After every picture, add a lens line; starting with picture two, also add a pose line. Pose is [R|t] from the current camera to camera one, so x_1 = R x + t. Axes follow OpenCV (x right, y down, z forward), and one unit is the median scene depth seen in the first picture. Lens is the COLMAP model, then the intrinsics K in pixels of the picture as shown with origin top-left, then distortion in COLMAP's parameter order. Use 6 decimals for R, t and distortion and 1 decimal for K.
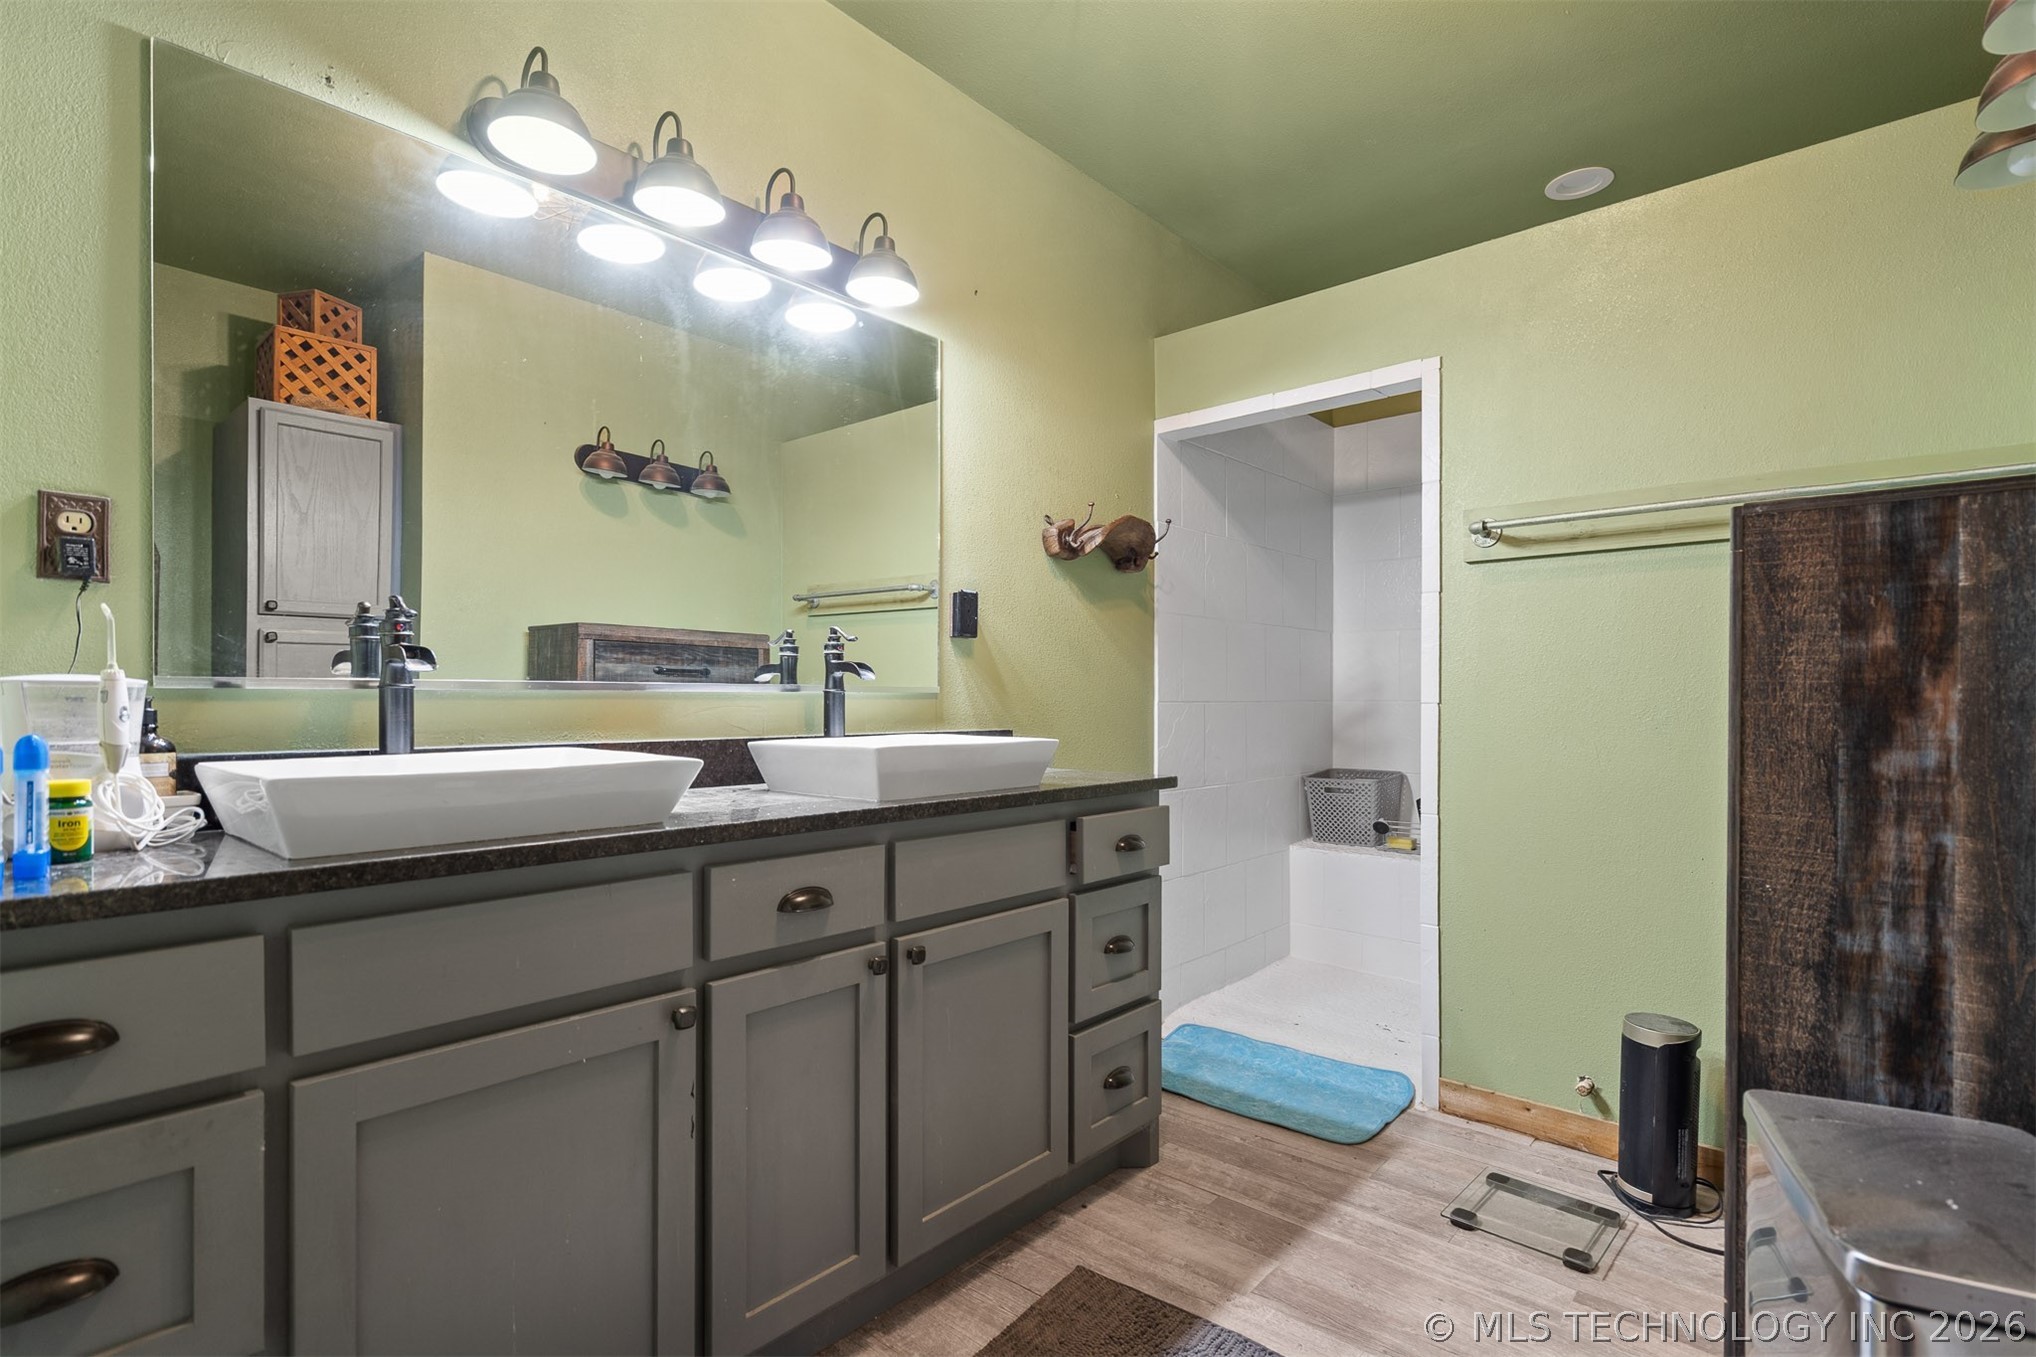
lens RADIAL K [[955.9, 0, 1022.6], [0, 955.9, 687.4], [0, 0, 1]] dist [-0.000996, 0.001792]
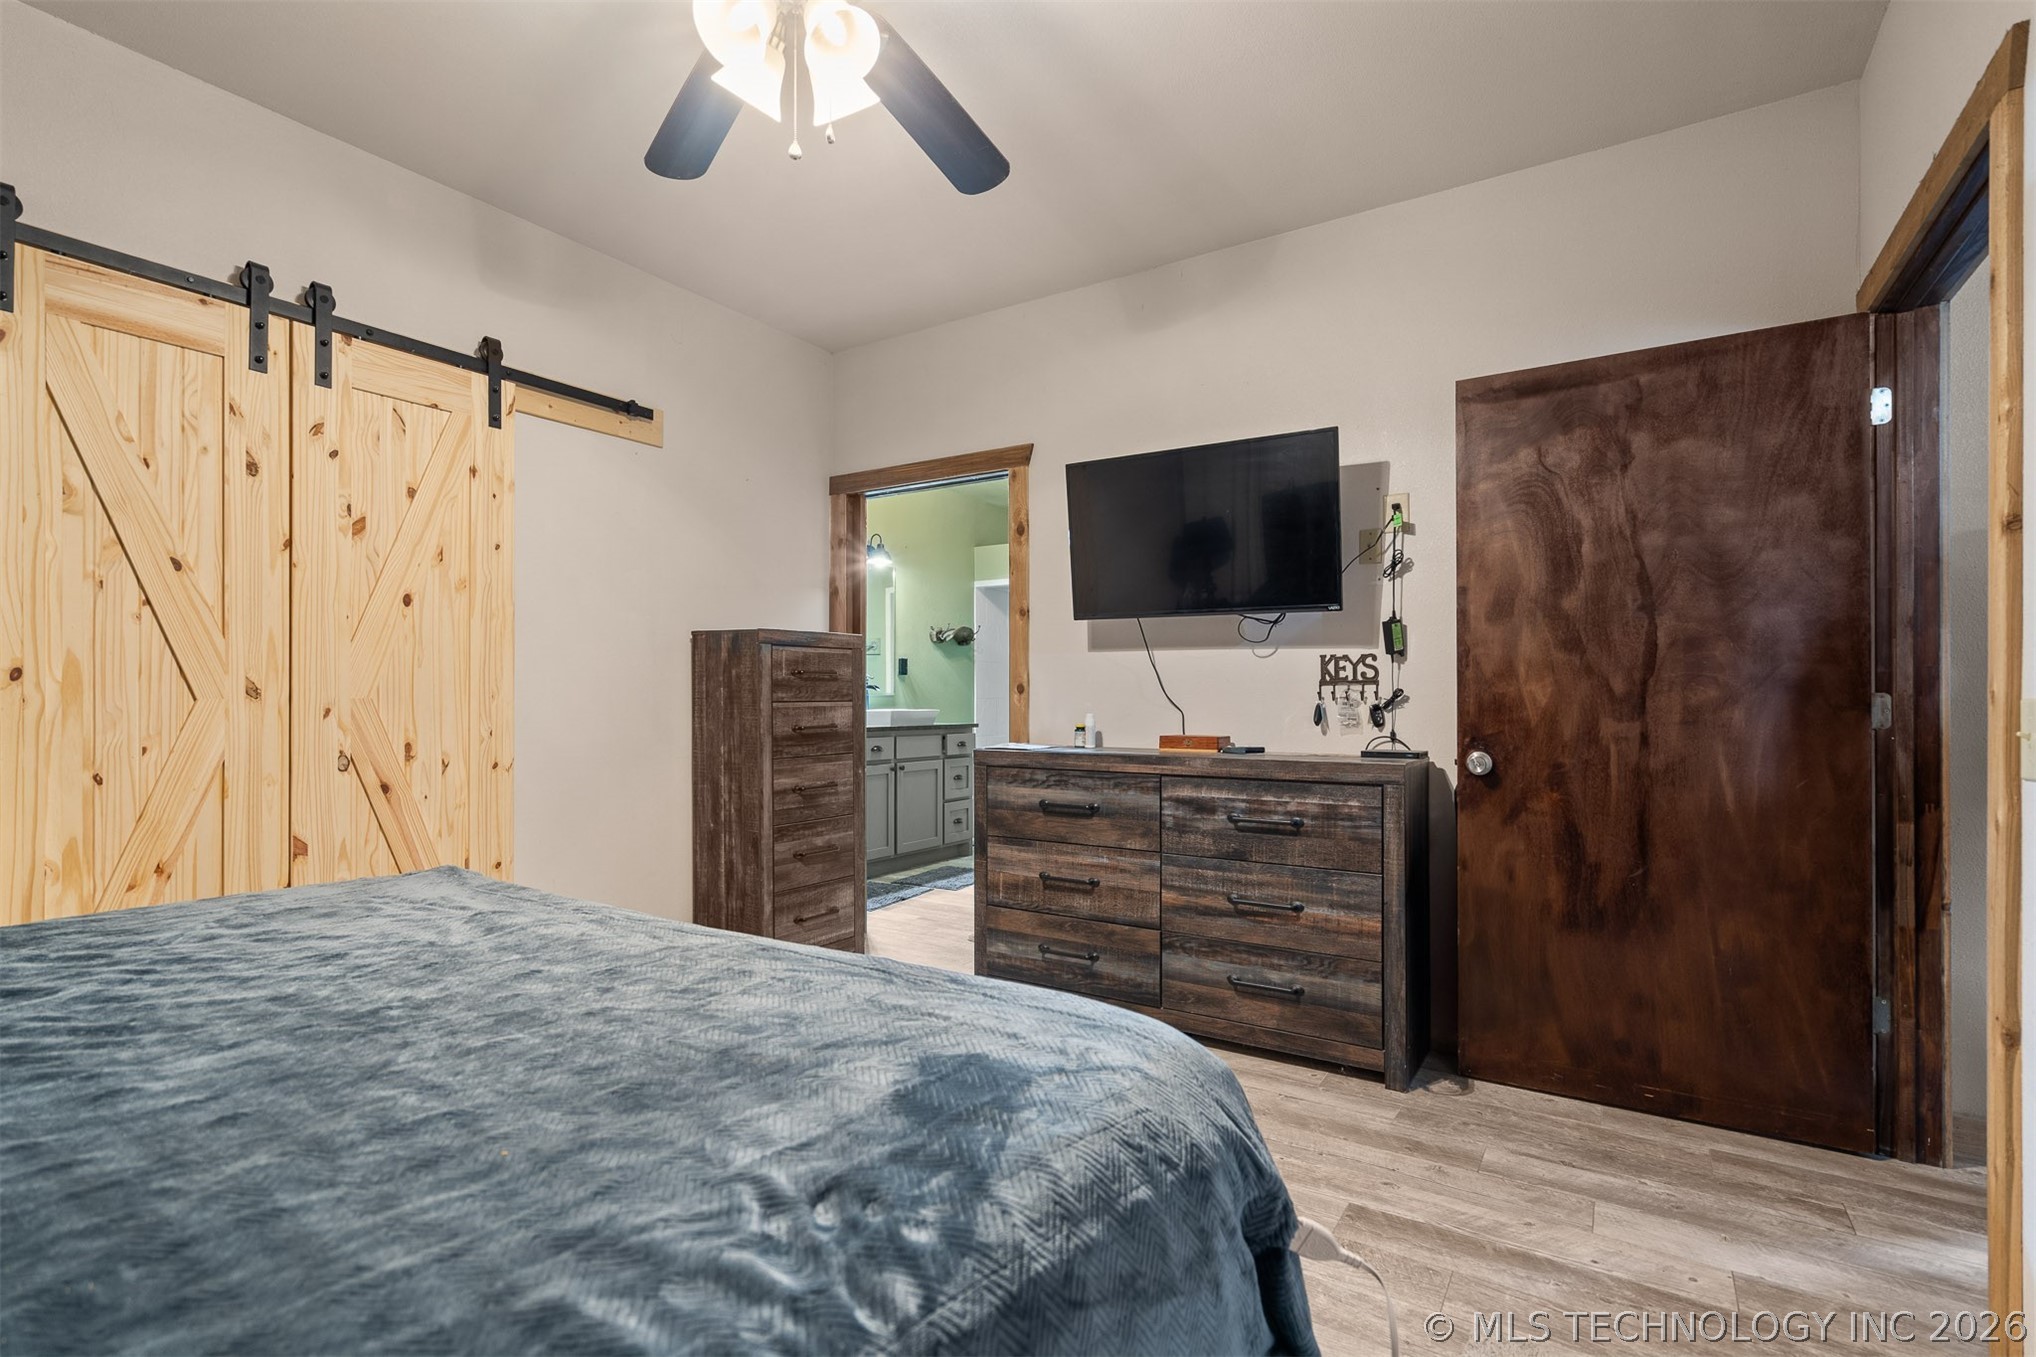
lens RADIAL K [[955.9, 0, 1023.6], [0, 955.9, 685.8], [0, 0, 1]] dist [-0.000996, 0.001792]
pose [[0.987184, 0.000701, 0.159586, -0.187471], [-0.000168, 0.999994, -0.003355, -0.013726], [-0.159588, 0.003286, 0.987178, -2.109881]]
